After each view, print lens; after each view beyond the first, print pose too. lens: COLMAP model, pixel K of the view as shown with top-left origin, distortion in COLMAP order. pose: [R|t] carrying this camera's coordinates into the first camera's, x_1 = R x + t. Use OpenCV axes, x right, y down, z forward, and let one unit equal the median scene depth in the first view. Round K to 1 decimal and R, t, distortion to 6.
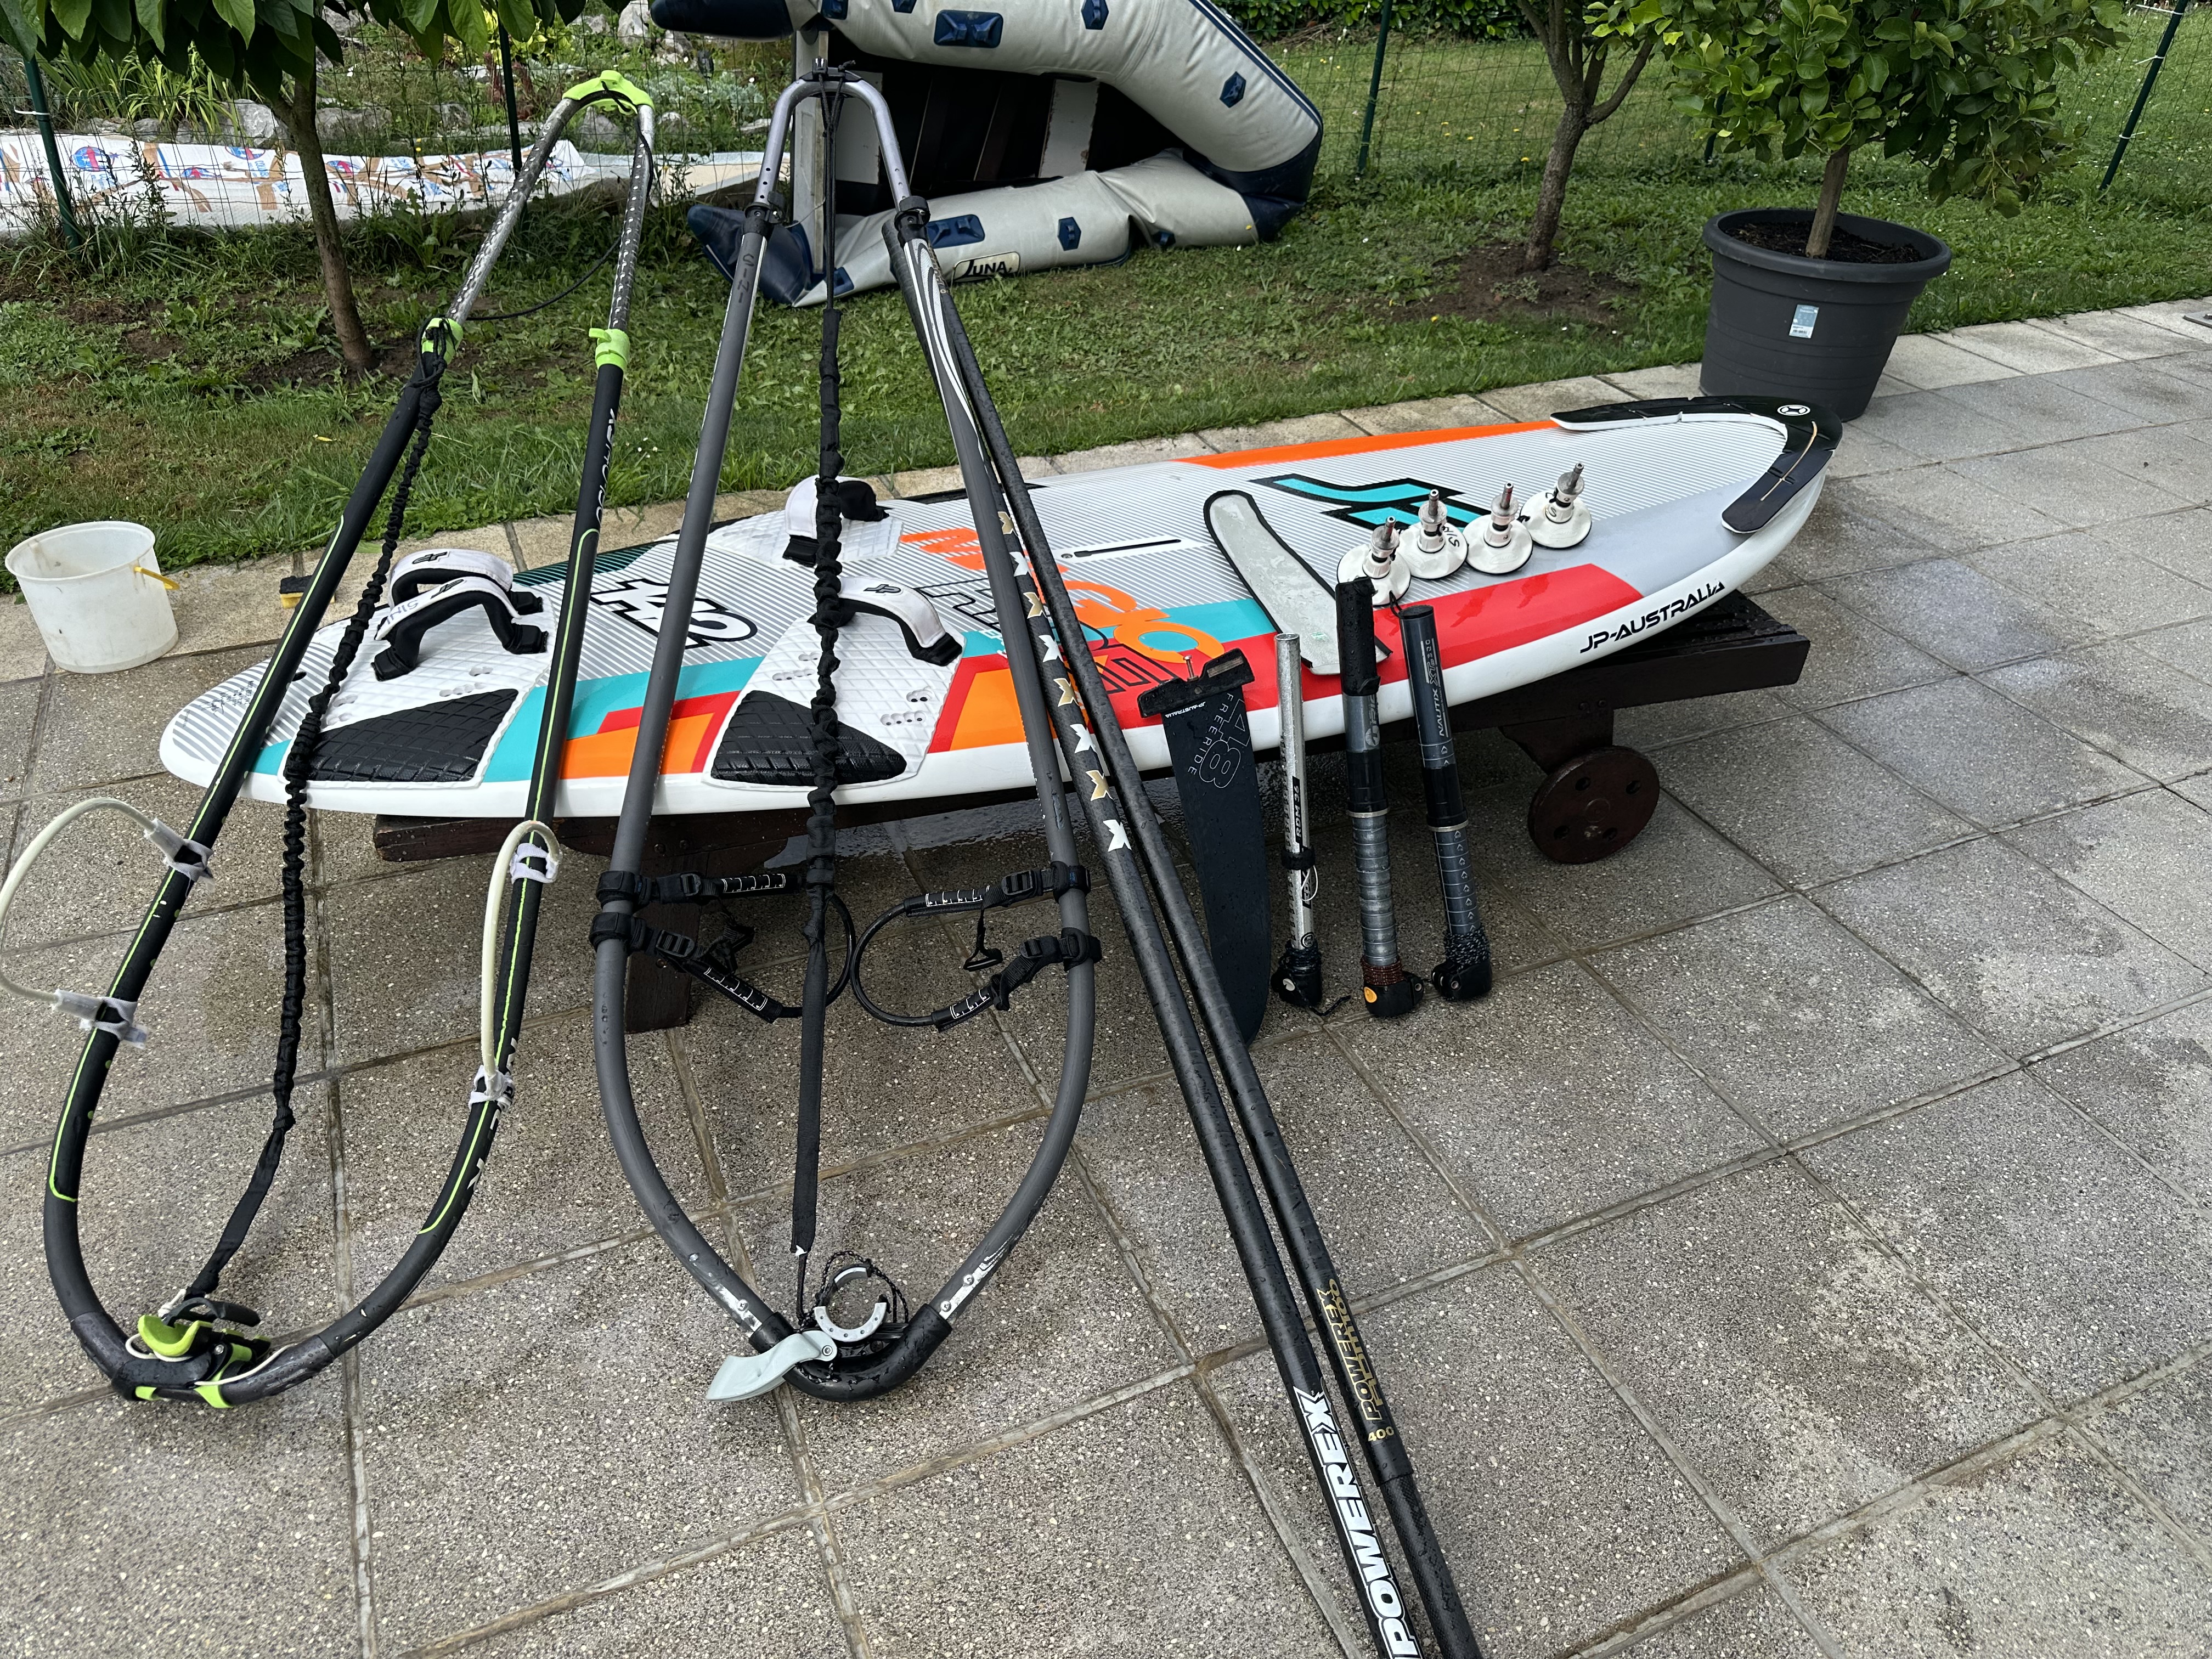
lens RADIAL K [[1625.3, 0, 1106.0], [0, 1625.3, 829.5], [0, 0, 1]] dist [0.119830, -0.070580]
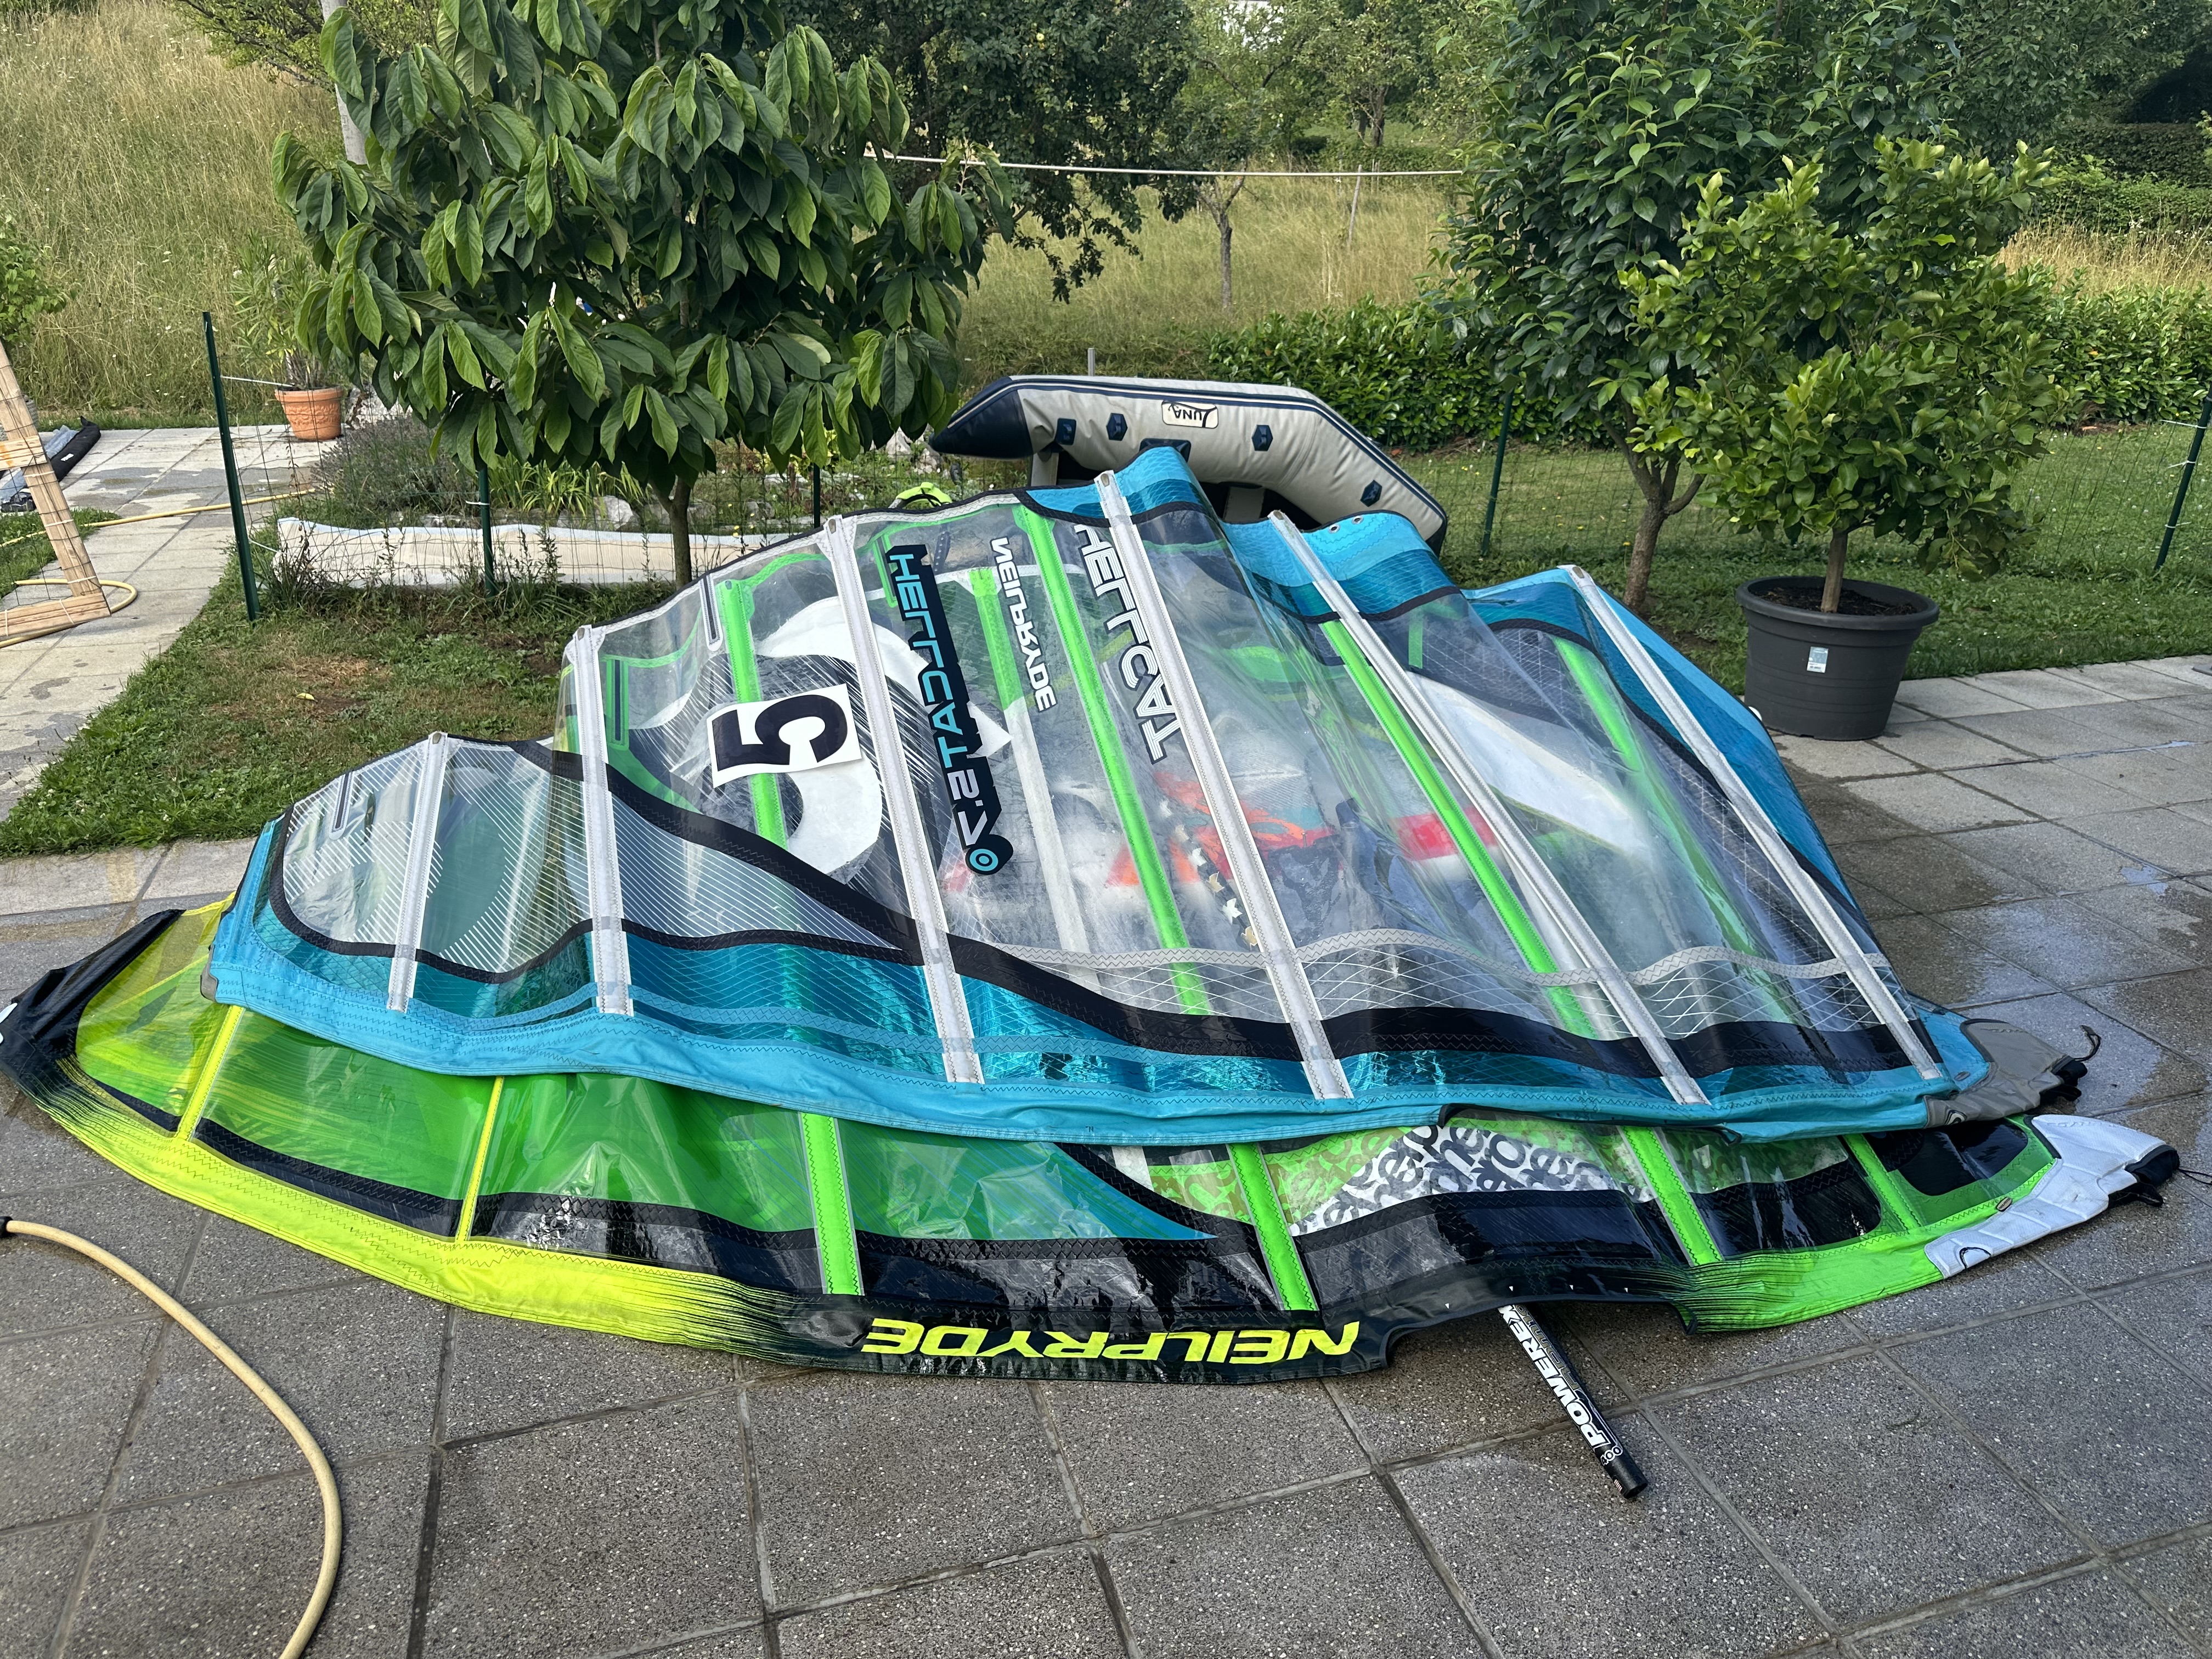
lens RADIAL K [[1556.4, 0, 1106.0], [0, 1556.4, 829.5], [0, 0, 1]] dist [0.294539, -0.216695]
pose [[0.993836, 0.030278, -0.106646, 0.021195], [-0.051758, 0.977427, -0.204837, 0.088154], [0.098037, 0.209094, 0.972969, -0.194292]]
